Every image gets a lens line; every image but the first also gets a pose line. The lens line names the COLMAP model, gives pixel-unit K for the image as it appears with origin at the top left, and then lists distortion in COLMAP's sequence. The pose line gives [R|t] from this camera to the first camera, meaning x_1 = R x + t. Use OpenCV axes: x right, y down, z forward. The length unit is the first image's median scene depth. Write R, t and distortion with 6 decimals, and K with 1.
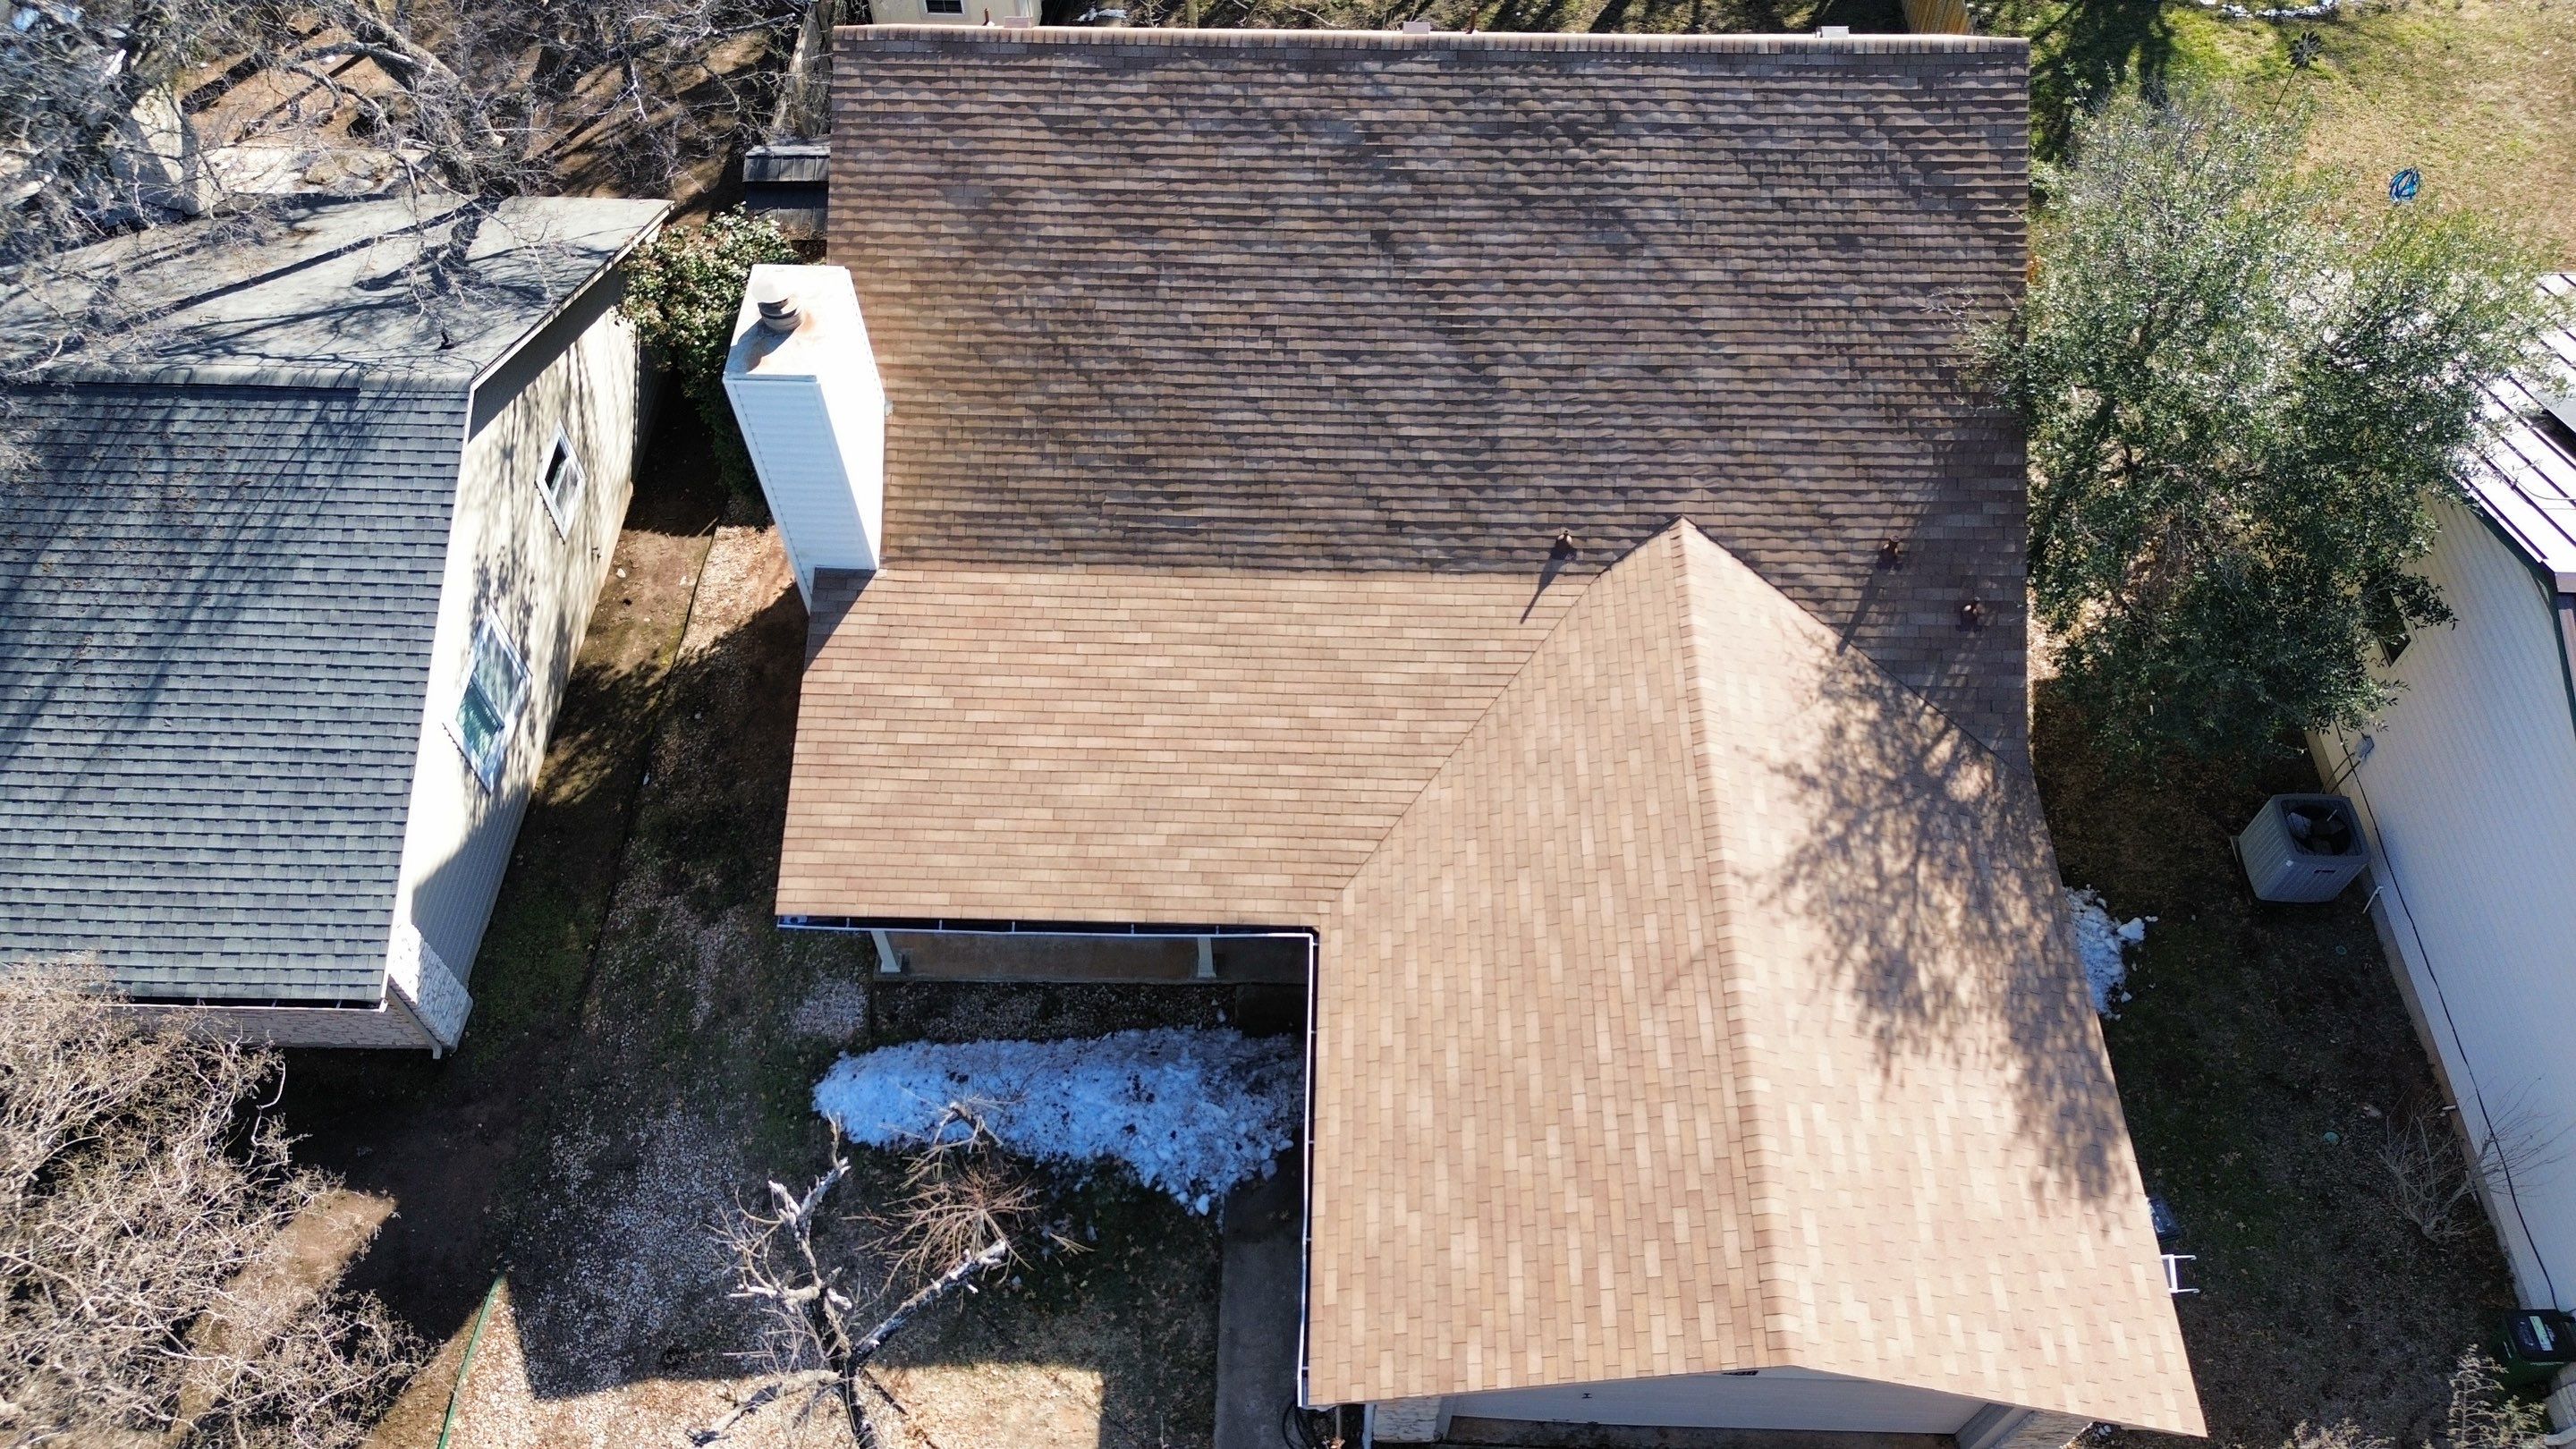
lens RADIAL K [[1808.9, 0, 1291.7], [0, 1808.9, 721.9], [0, 0, 1]] dist [0.088252, -0.091844]
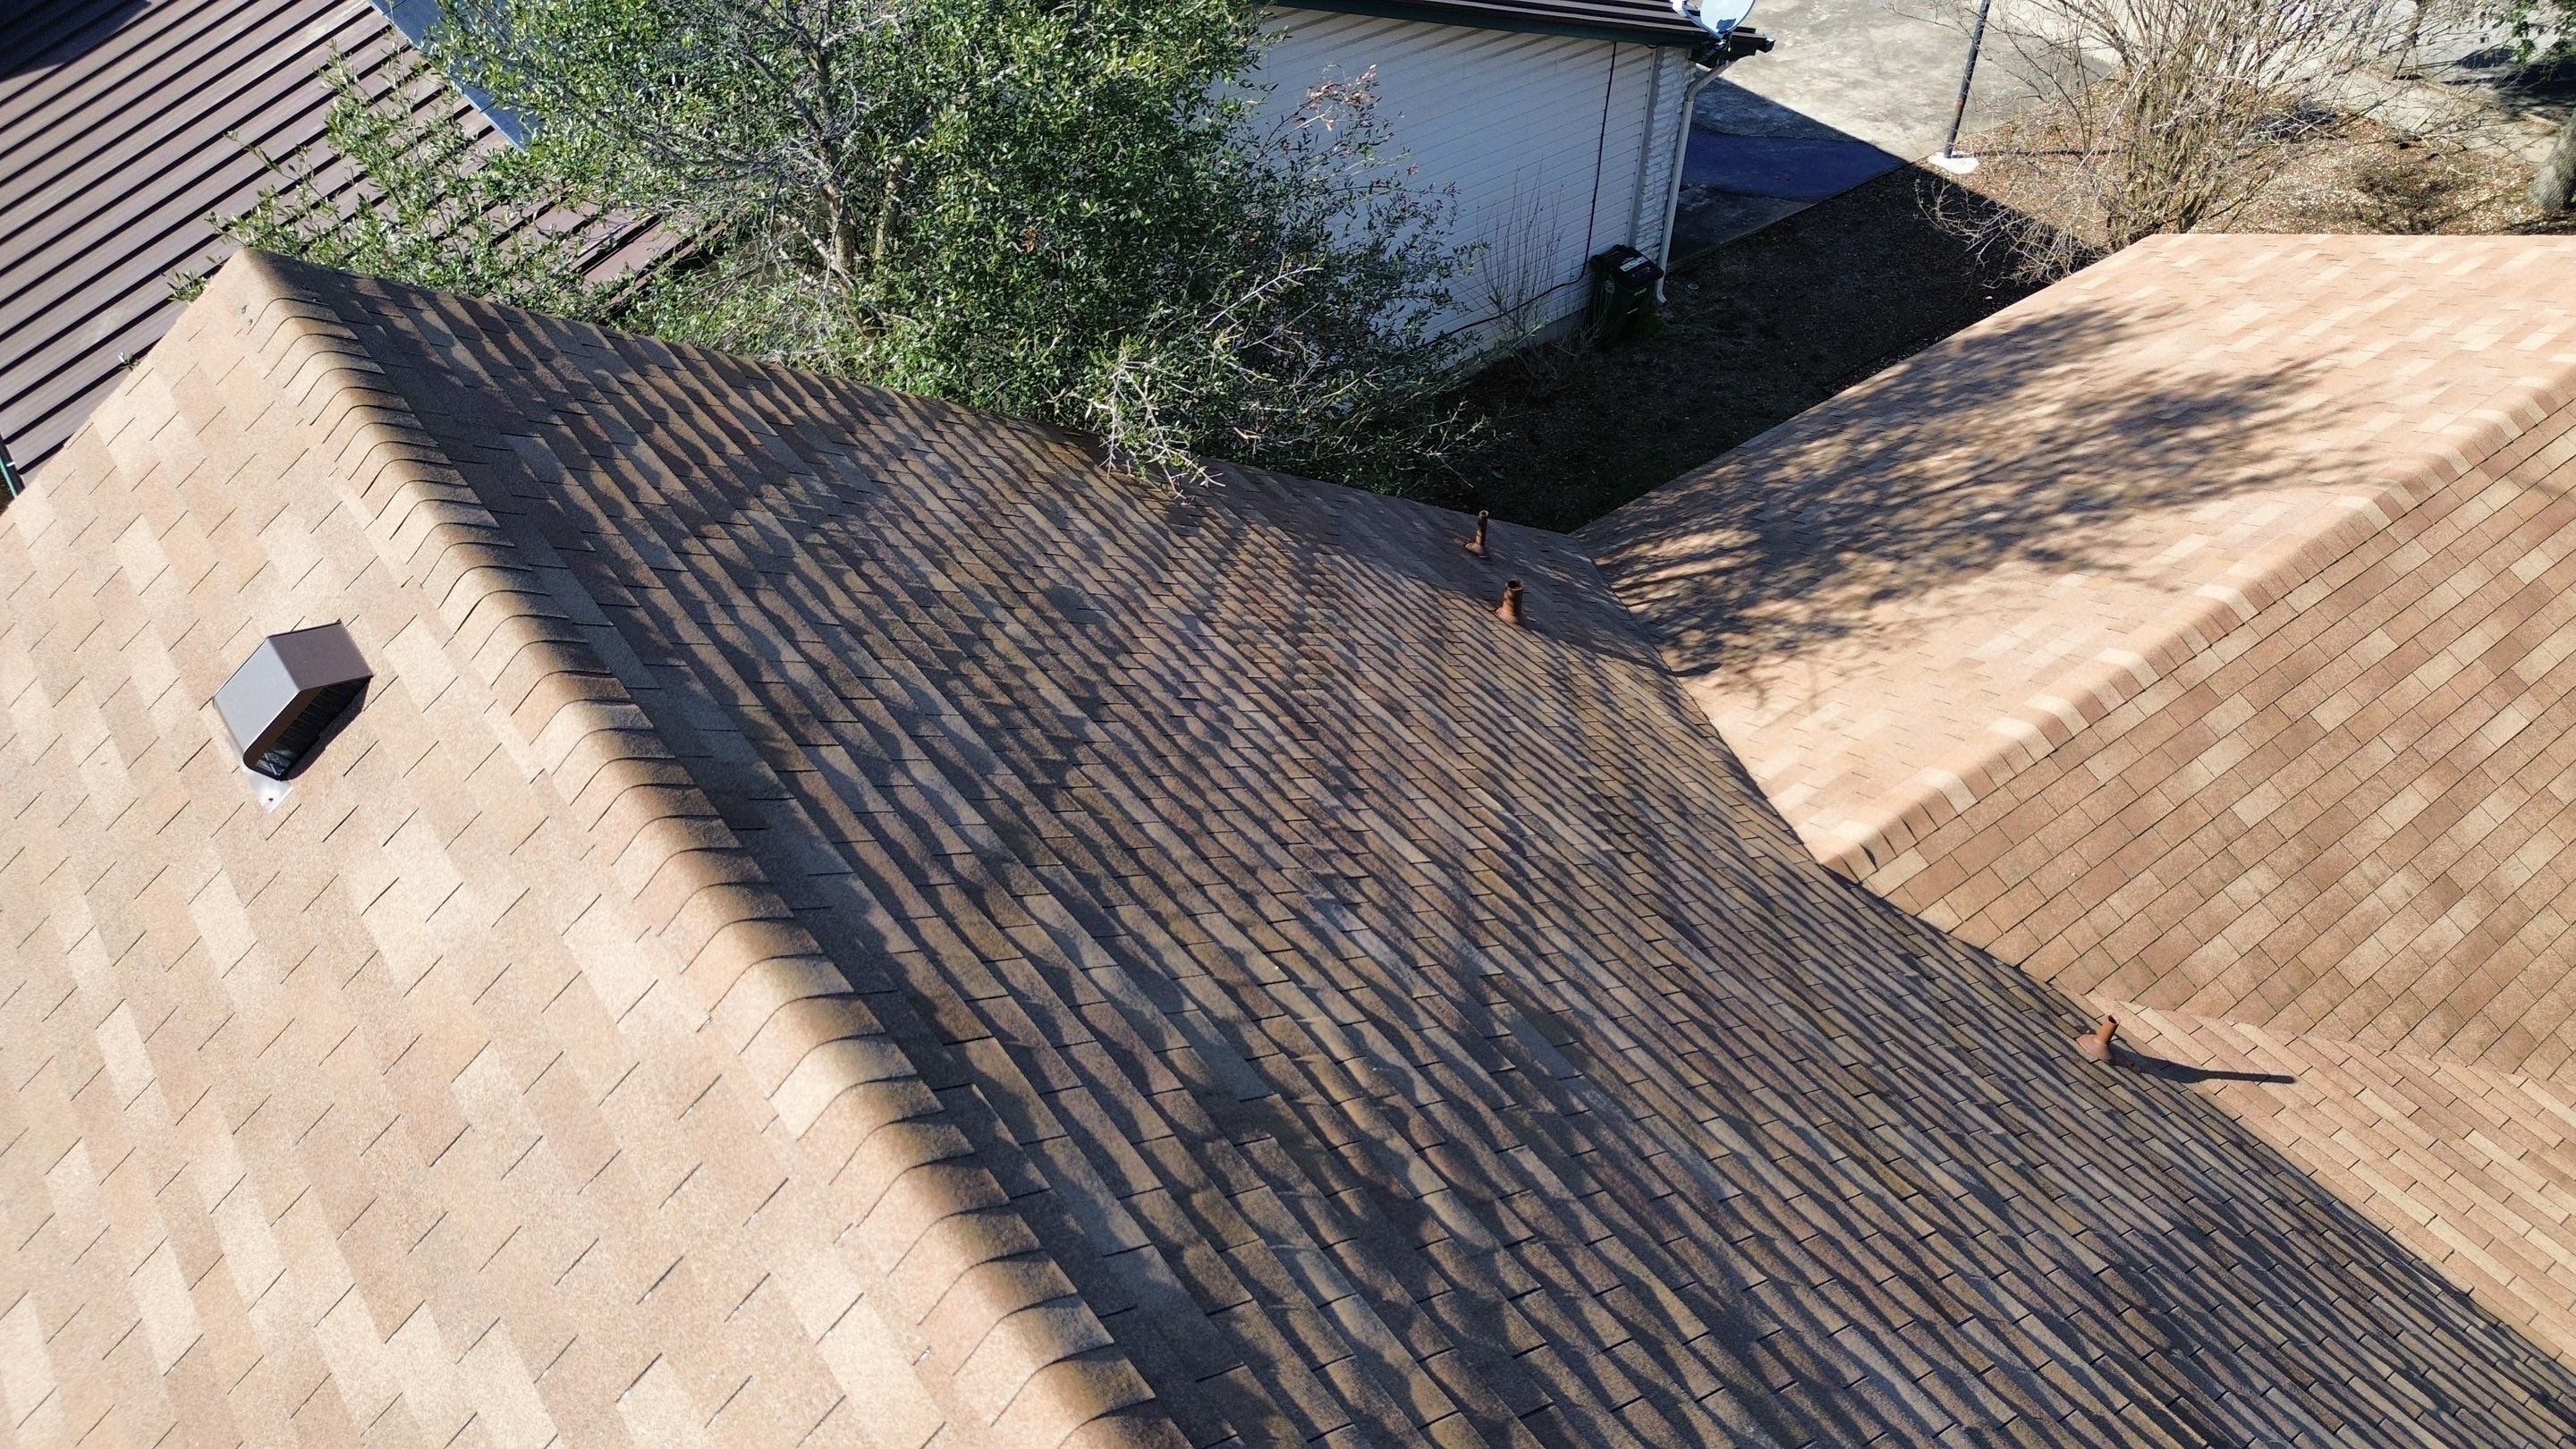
lens RADIAL K [[1808.9, 0, 1293.1], [0, 1808.9, 715.2], [0, 0, 1]] dist [0.088252, -0.091844]
pose [[-0.631362, -0.525785, 0.570028, 0.076169], [0.629179, 0.082399, 0.772881, -0.494821], [-0.453339, 0.846617, 0.278789, 0.906544]]
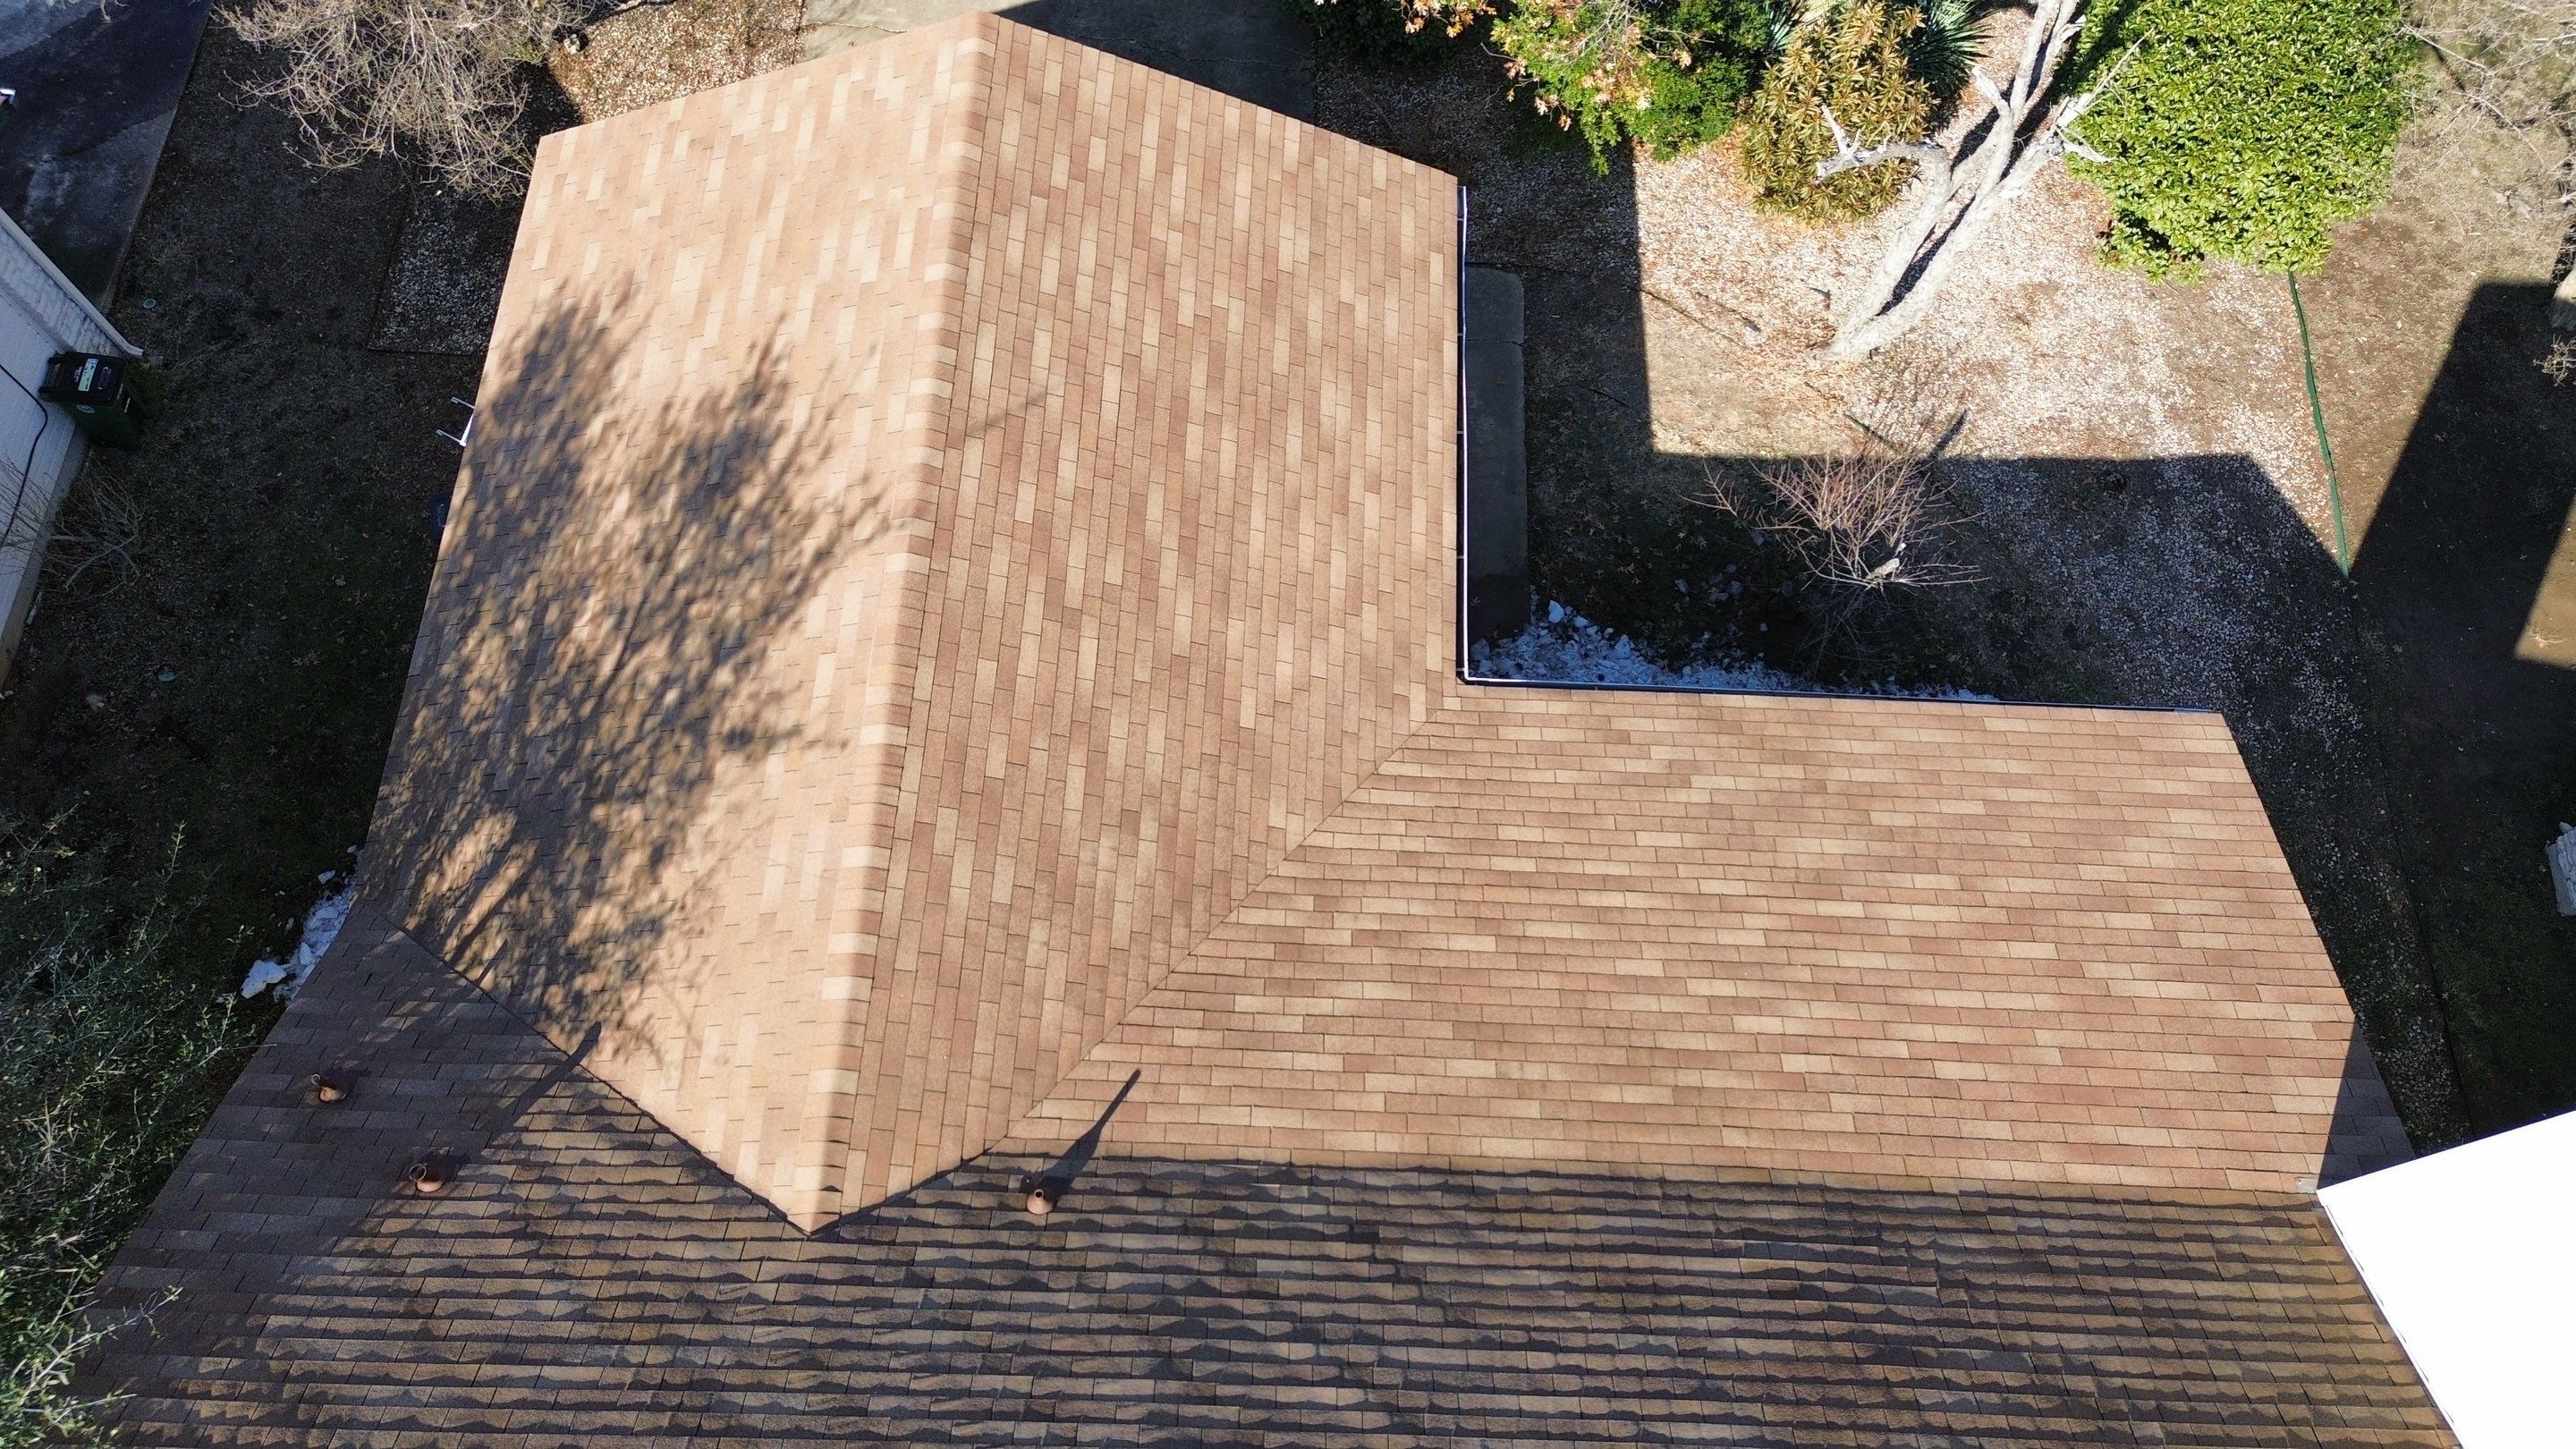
lens RADIAL K [[1808.9, 0, 1288.6], [0, 1808.9, 718.5], [0, 0, 1]] dist [0.088252, -0.091844]
pose [[-0.999853, -0.010238, -0.013745, 0.086874], [-0.006708, -0.504251, 0.863531, -0.484497], [-0.015772, 0.863496, 0.504109, 0.605681]]
